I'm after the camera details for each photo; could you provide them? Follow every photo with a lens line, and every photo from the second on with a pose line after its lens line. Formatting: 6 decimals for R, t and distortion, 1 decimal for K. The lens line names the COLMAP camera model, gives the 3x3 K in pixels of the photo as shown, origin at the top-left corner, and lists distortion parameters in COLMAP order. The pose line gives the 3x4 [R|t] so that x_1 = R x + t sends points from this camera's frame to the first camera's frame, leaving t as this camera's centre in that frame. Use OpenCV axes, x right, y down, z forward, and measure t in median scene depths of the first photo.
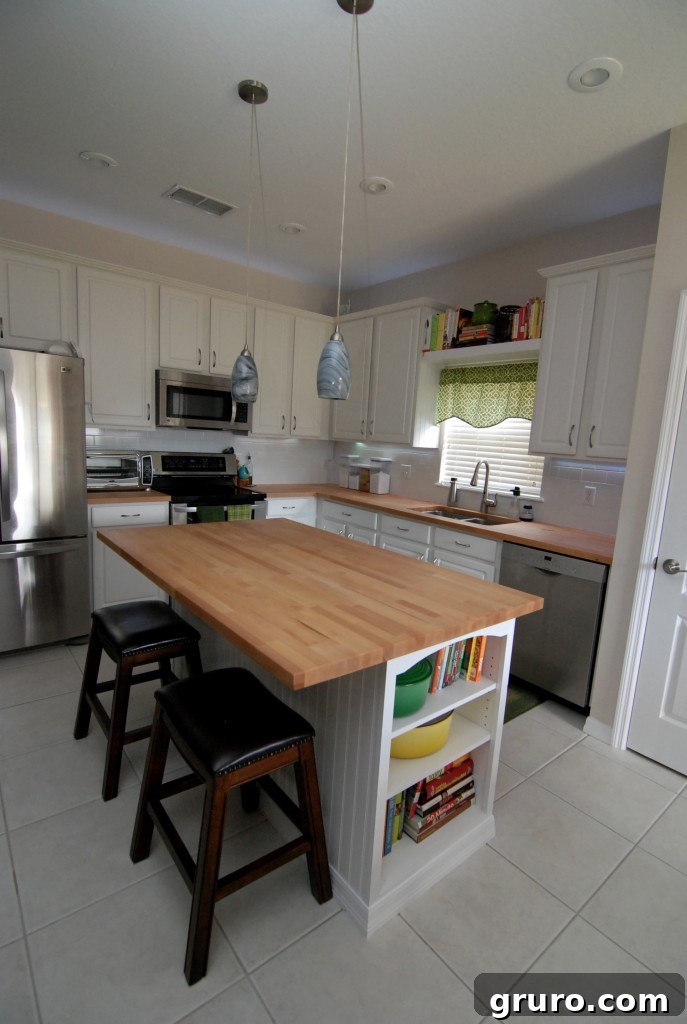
lens RADIAL K [[498.5, 0, 349.7], [0, 498.5, 509.9], [0, 0, 1]] dist [-0.029880, -0.000611]
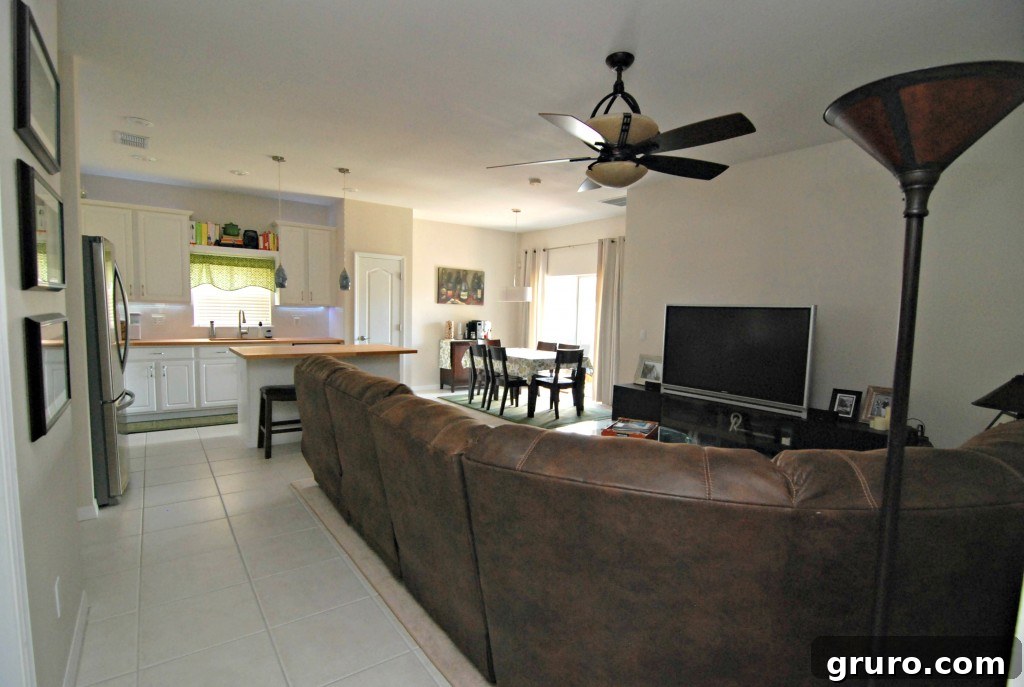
lens RADIAL K [[490.2, 0, 511.6], [0, 490.2, 346.1], [0, 0, 1]] dist [-0.002288, -0.000145]
pose [[0.051529, -0.135232, 0.989473, -1.707305], [0.124036, 0.983984, 0.128022, -0.084780], [-0.990939, 0.116133, 0.067477, -0.106425]]
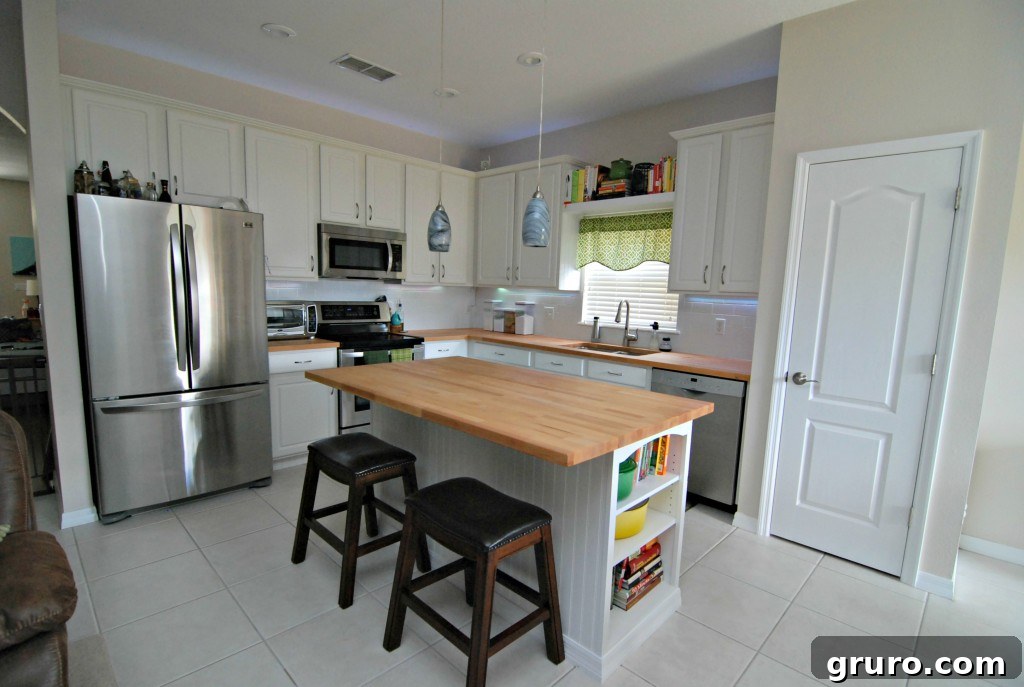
lens RADIAL K [[498.5, 0, 505.4], [0, 498.5, 349.7], [0, 0, 1]] dist [-0.029880, -0.000611]
pose [[0.994095, -0.040526, 0.100666, -0.133669], [0.042348, 0.998974, -0.016032, 0.023057], [-0.099913, 0.020200, 0.994791, -0.100206]]
